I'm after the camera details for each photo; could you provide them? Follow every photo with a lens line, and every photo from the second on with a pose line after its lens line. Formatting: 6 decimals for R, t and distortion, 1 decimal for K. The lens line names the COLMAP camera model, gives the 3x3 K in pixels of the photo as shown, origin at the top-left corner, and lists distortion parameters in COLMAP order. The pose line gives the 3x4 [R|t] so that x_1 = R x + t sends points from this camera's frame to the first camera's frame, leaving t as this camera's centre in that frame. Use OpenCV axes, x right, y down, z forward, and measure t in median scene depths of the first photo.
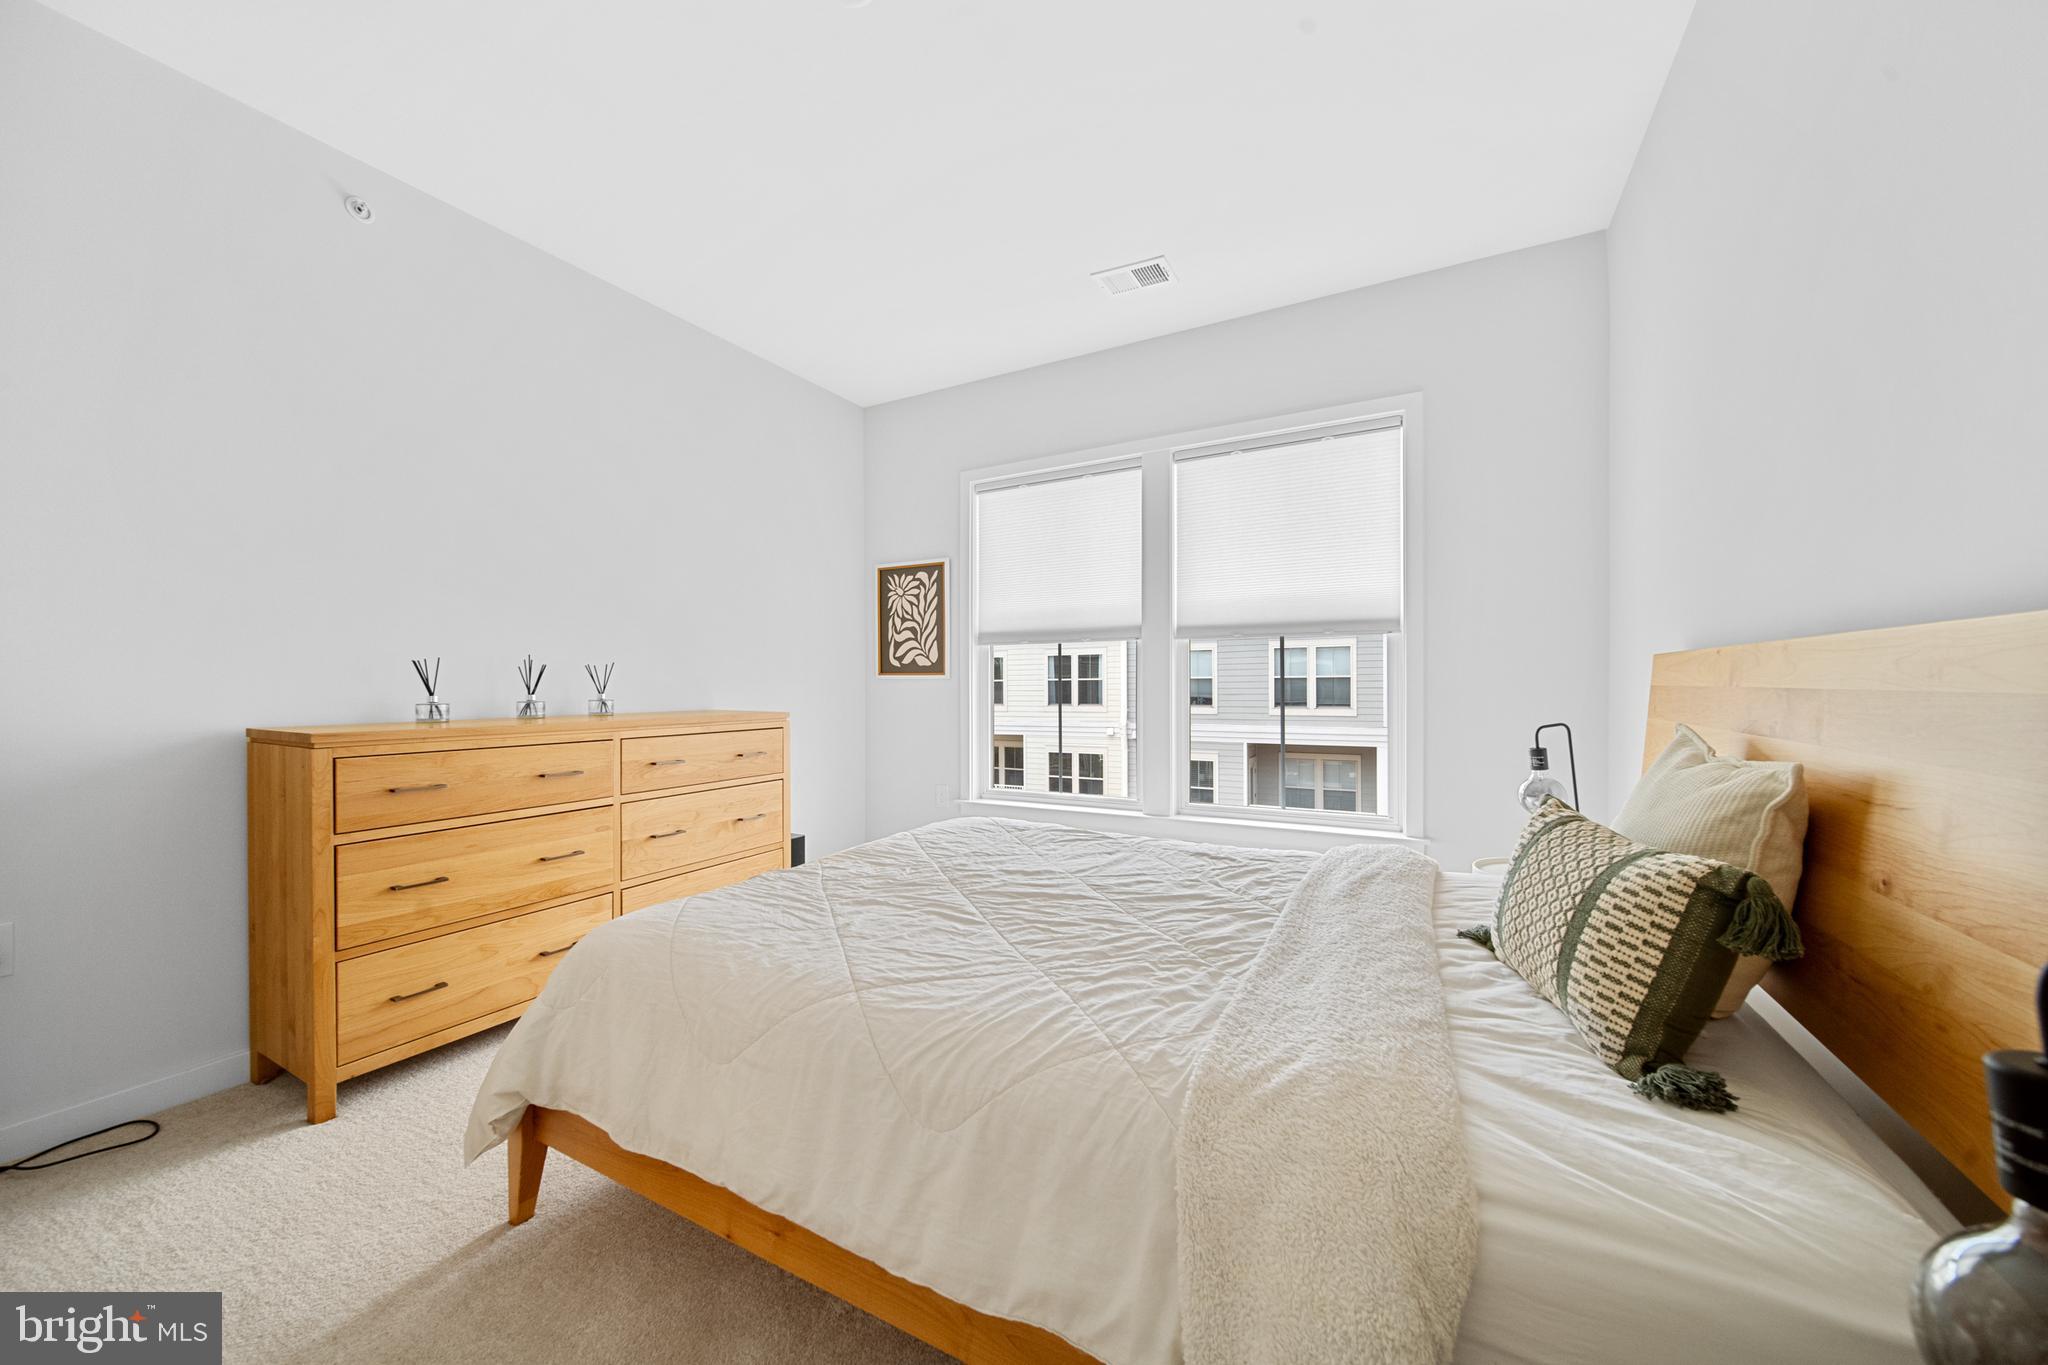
lens RADIAL K [[731.3, 0, 1010.3], [0, 731.3, 684.9], [0, 0, 1]] dist [-0.001820, -0.000310]
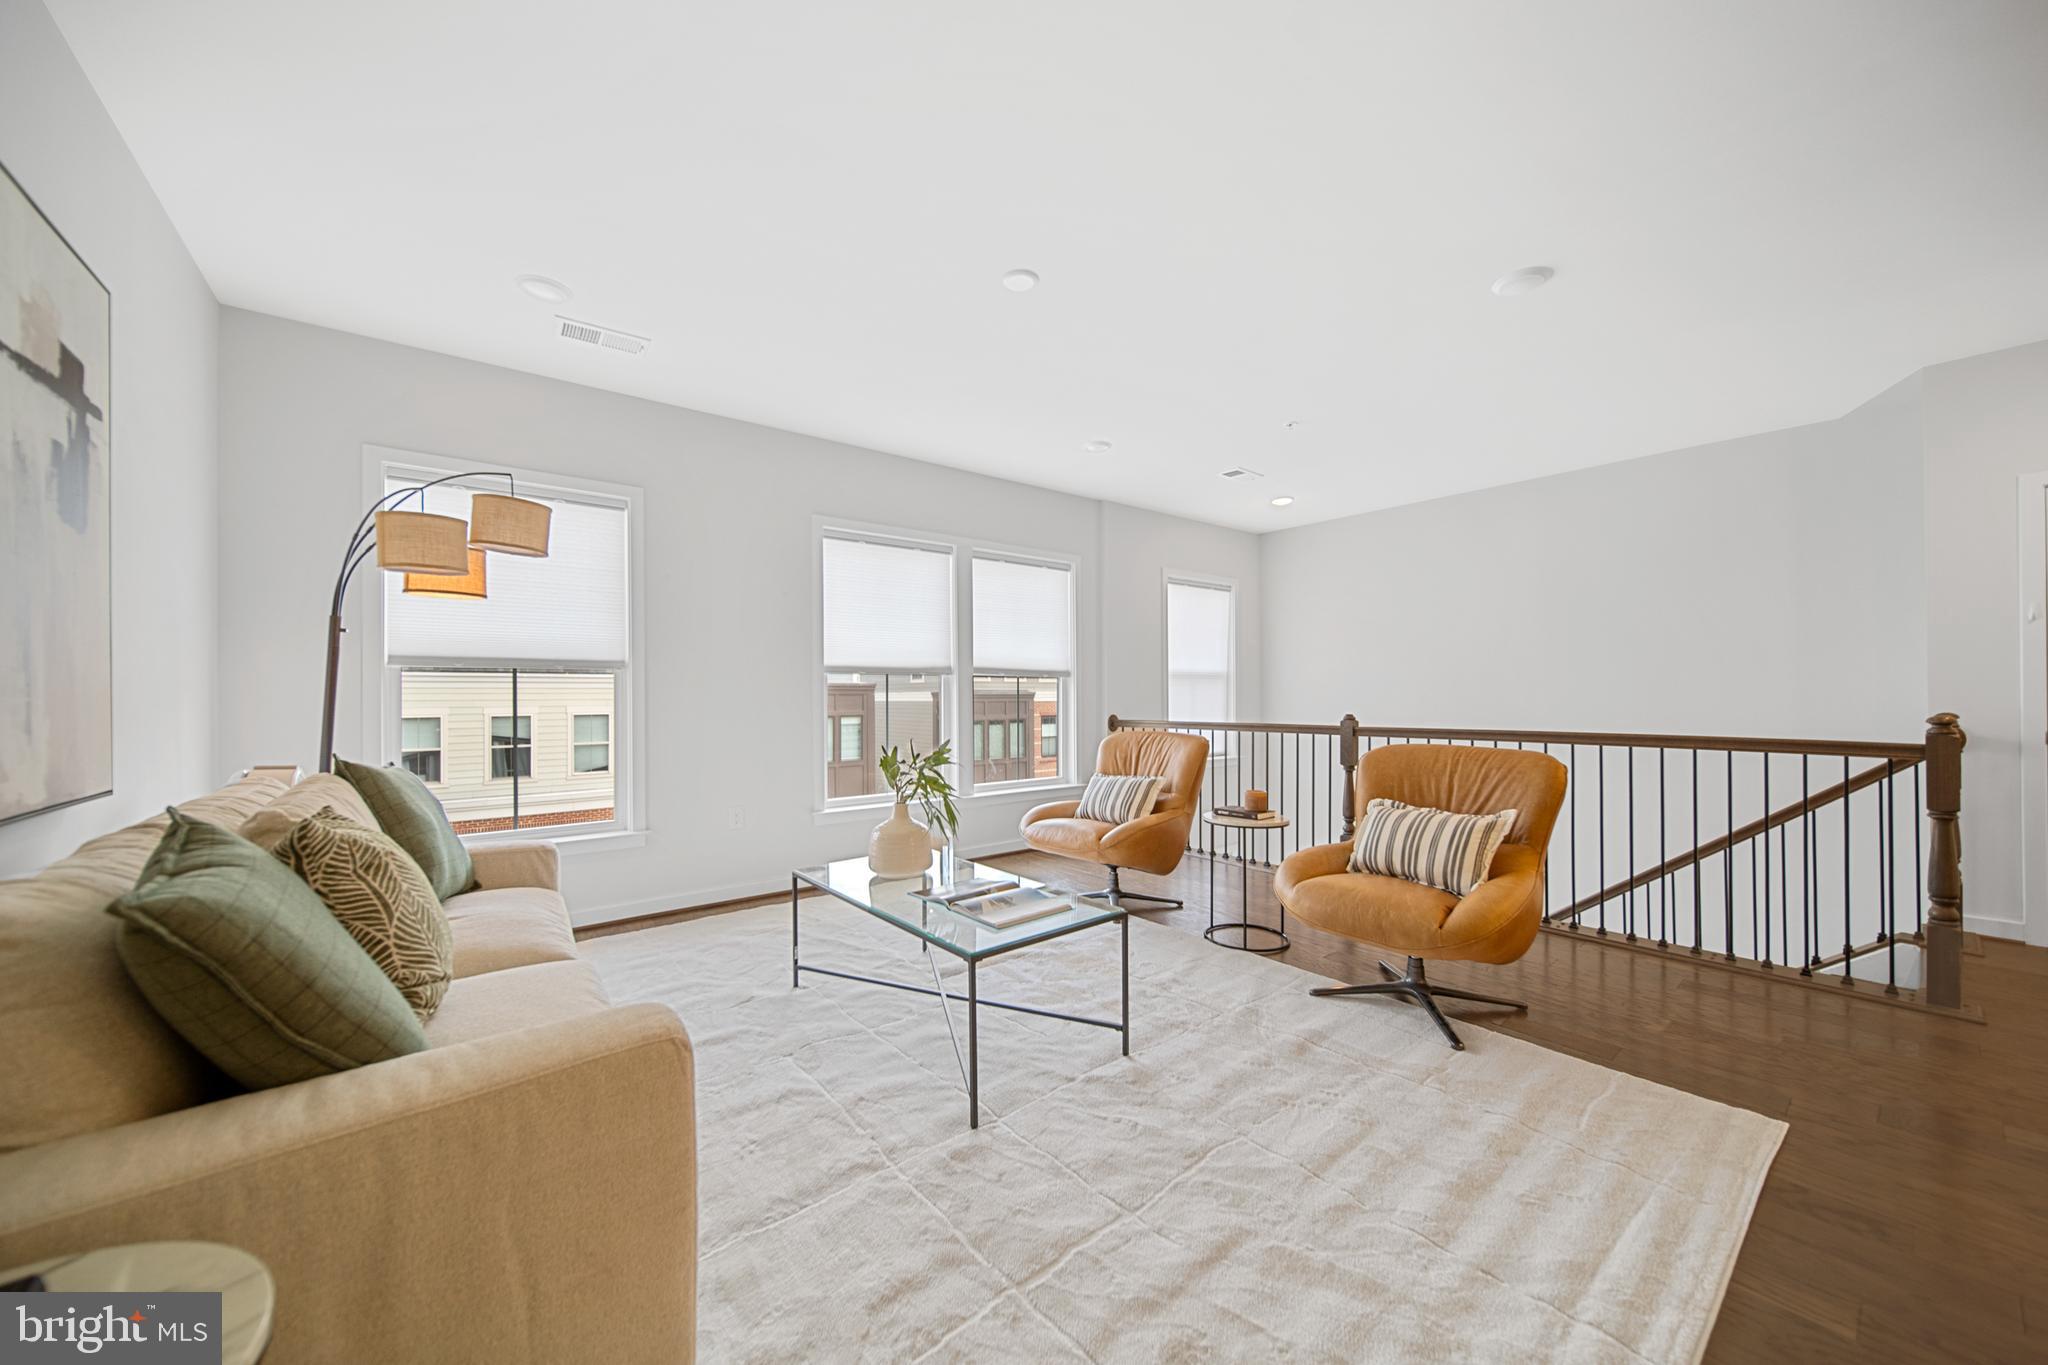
lens RADIAL K [[725.3, 0, 1023.9], [0, 725.3, 693.4], [0, 0, 1]] dist [0.001272, -0.001546]
pose [[0.385149, -0.001868, 0.922853, -1.088679], [0.002725, 0.999996, 0.000887, -0.025388], [-0.922850, 0.002174, 0.385152, 0.323591]]
